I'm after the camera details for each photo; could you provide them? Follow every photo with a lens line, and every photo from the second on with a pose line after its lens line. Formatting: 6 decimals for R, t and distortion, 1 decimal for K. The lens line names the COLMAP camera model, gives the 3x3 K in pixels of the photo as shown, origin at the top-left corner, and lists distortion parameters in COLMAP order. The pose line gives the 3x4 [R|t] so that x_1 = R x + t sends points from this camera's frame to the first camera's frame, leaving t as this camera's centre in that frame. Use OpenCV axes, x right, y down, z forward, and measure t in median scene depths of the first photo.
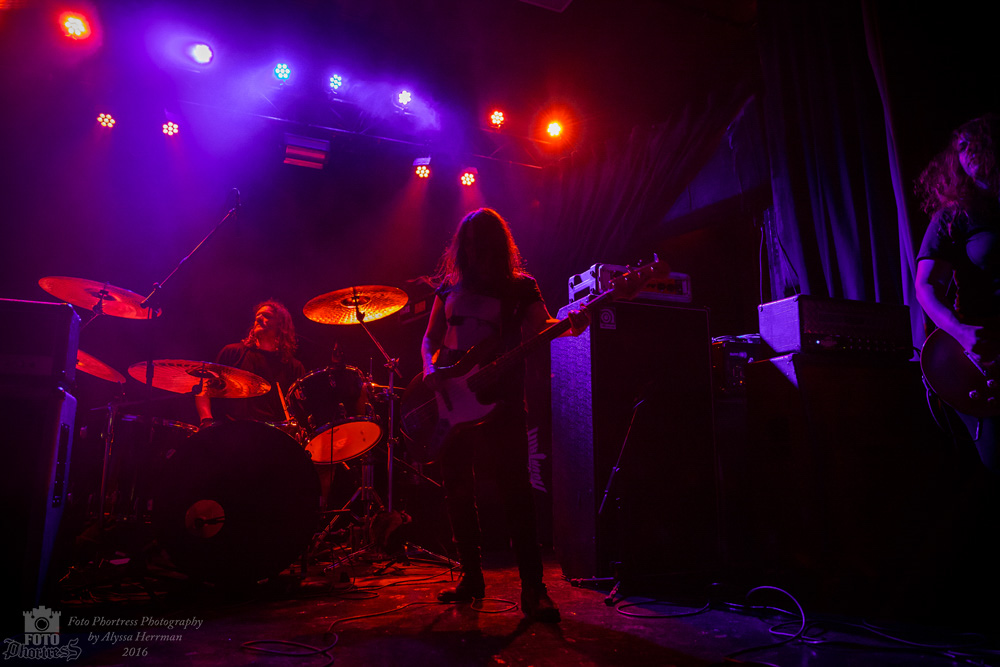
lens RADIAL K [[729.3, 0, 500.0], [0, 729.3, 333.5], [0, 0, 1]] dist [-0.055543, 0.000107]
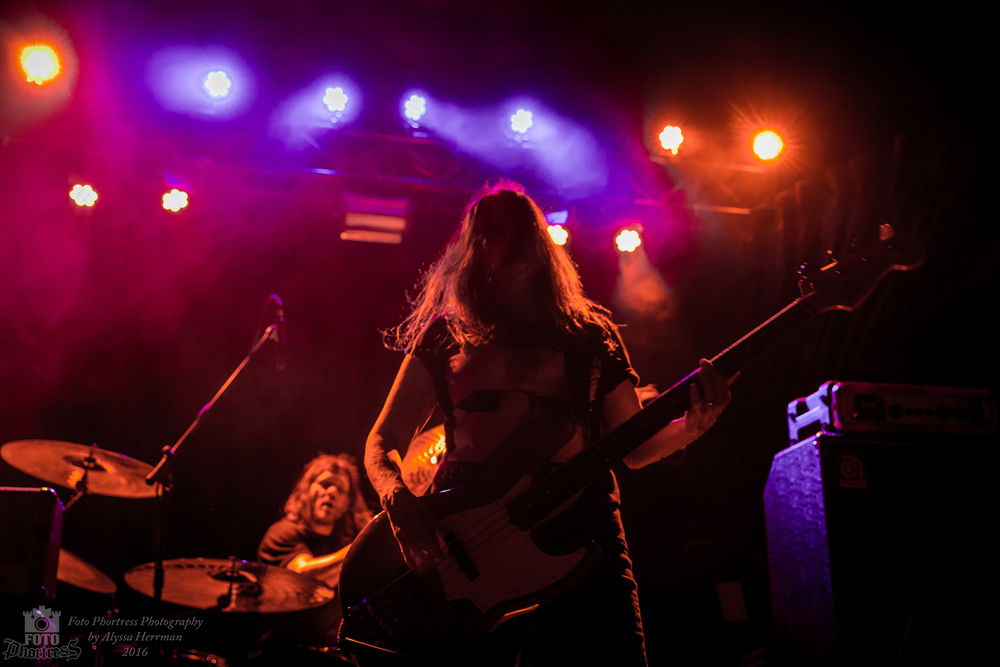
lens RADIAL K [[1241.9, 0, 500.0], [0, 1241.9, 333.5], [0, 0, 1]] dist [0.053629, 0.029323]
pose [[0.985284, -0.055666, -0.161607, 0.027433], [0.037120, 0.992603, -0.115589, -0.022710], [0.166846, 0.107889, 0.980062, -0.102045]]
